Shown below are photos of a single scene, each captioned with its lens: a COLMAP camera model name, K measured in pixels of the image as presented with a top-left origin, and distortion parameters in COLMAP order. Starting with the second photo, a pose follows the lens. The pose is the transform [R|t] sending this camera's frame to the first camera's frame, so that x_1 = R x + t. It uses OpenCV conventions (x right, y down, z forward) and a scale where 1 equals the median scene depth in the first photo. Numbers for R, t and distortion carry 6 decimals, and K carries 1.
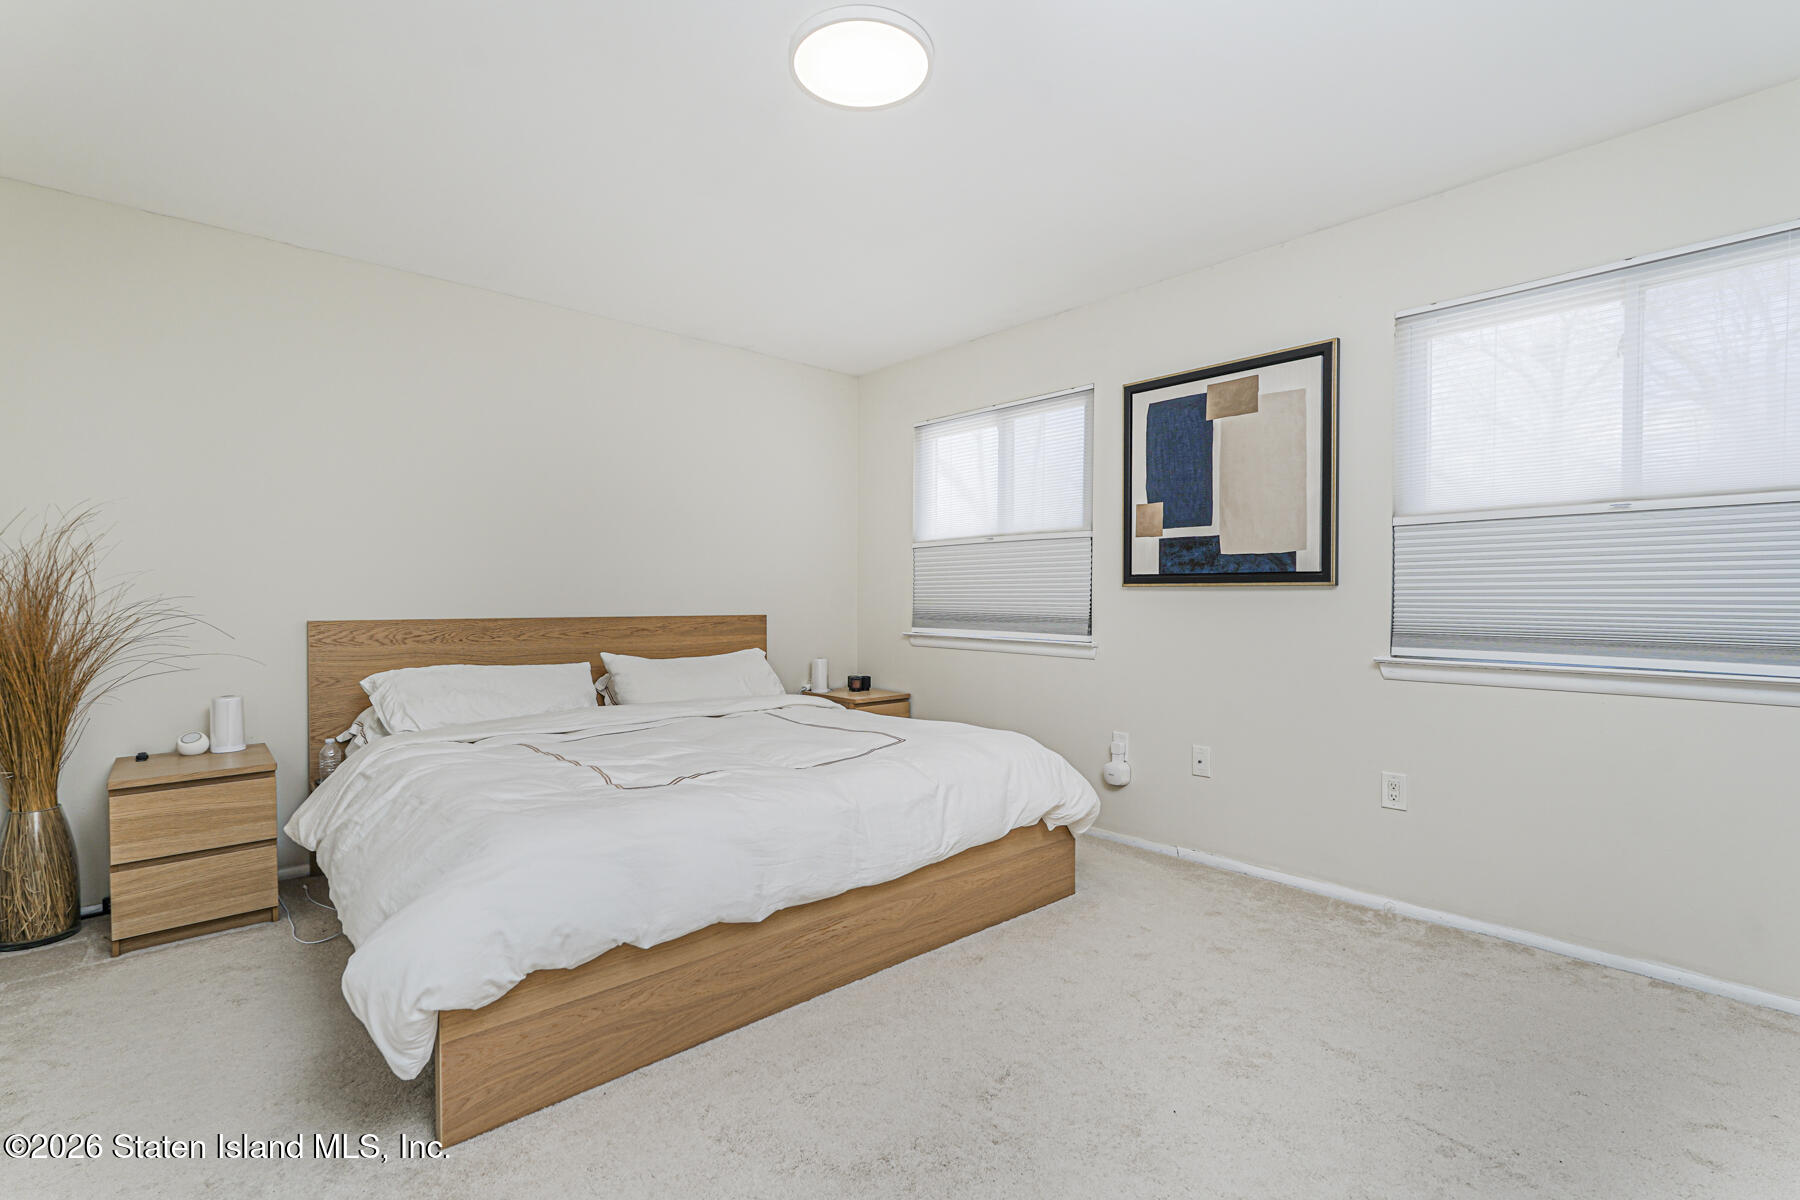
lens RADIAL K [[806.4, 0, 898.9], [0, 806.4, 606.5], [0, 0, 1]] dist [-0.018995, 0.010534]
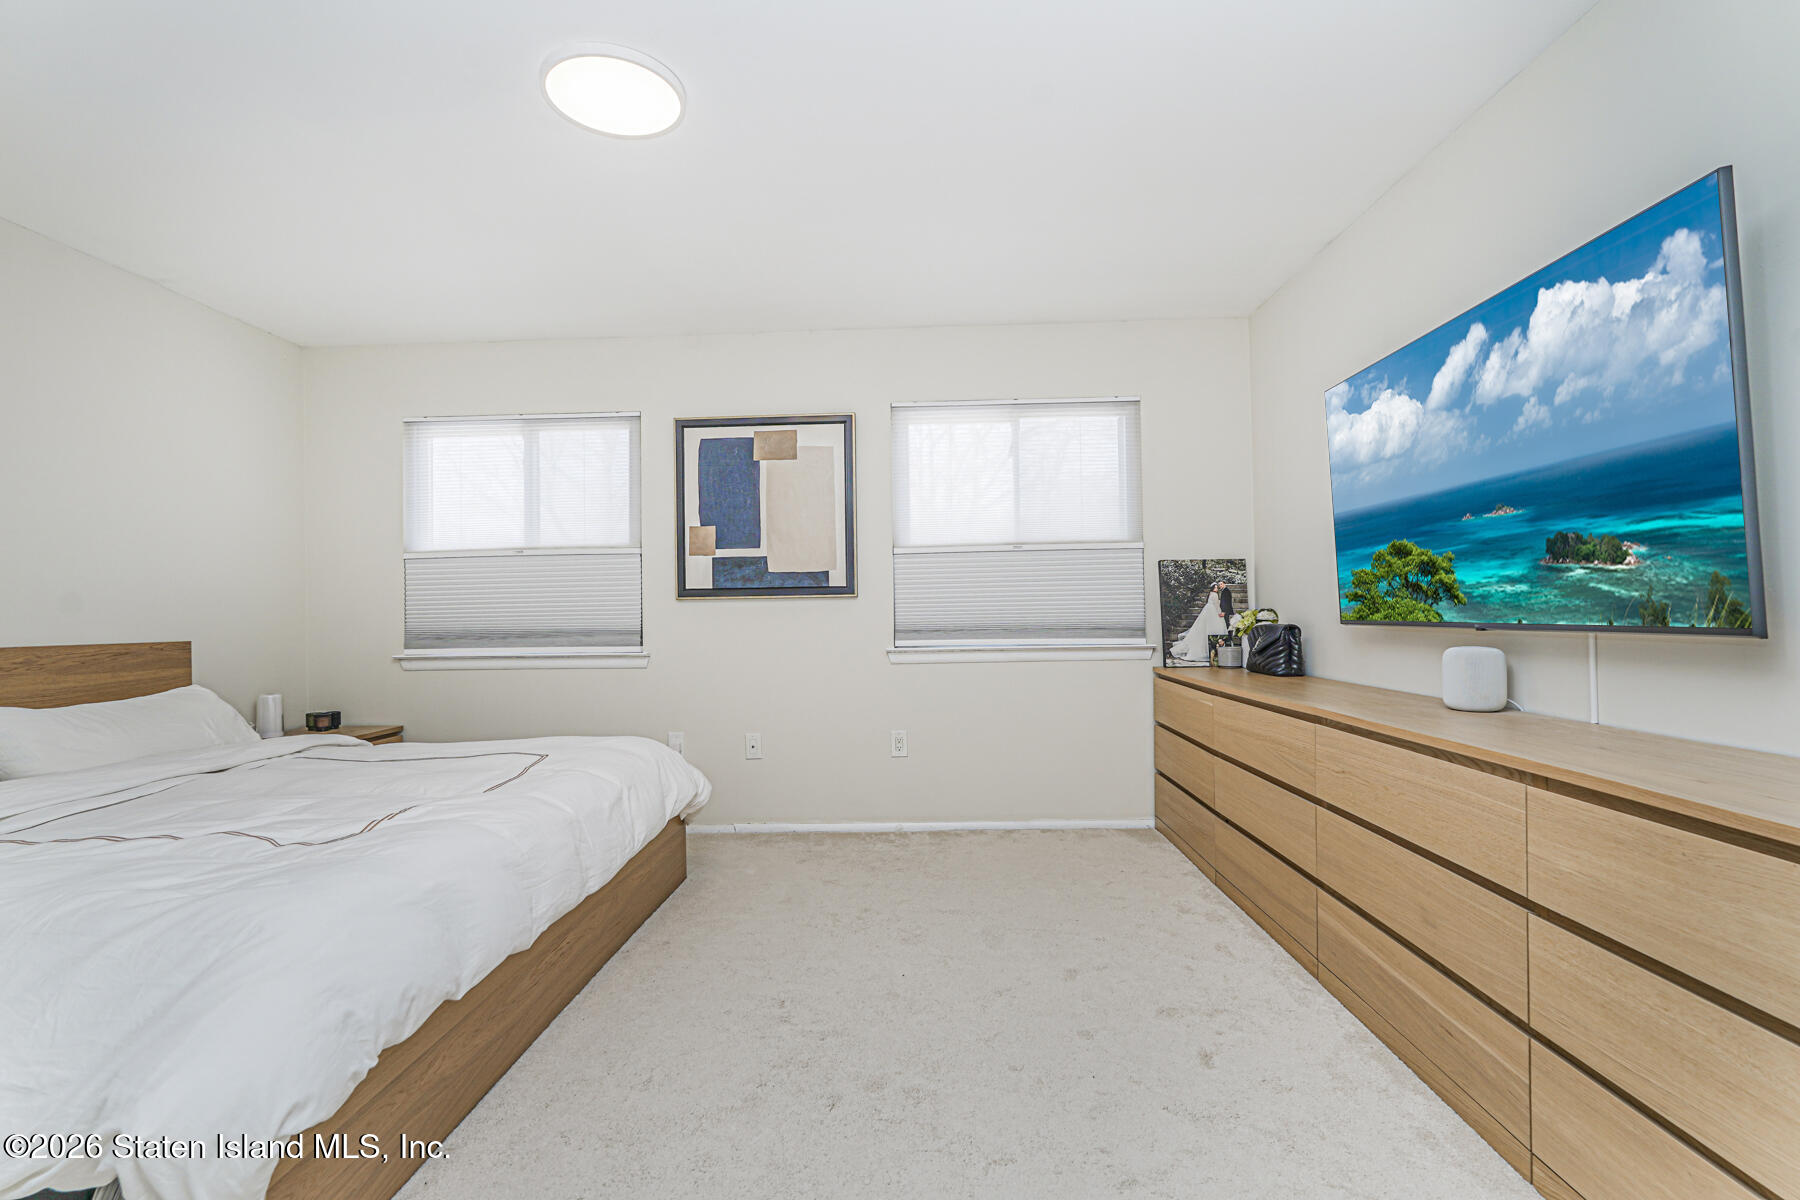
lens RADIAL K [[806.4, 0, 898.9], [0, 806.4, 606.5], [0, 0, 1]] dist [-0.018995, 0.010534]
pose [[0.697844, -0.008349, 0.716201, -0.321096], [0.027855, 0.999492, -0.015489, 0.010798], [-0.715708, 0.030759, 0.697722, 0.012838]]
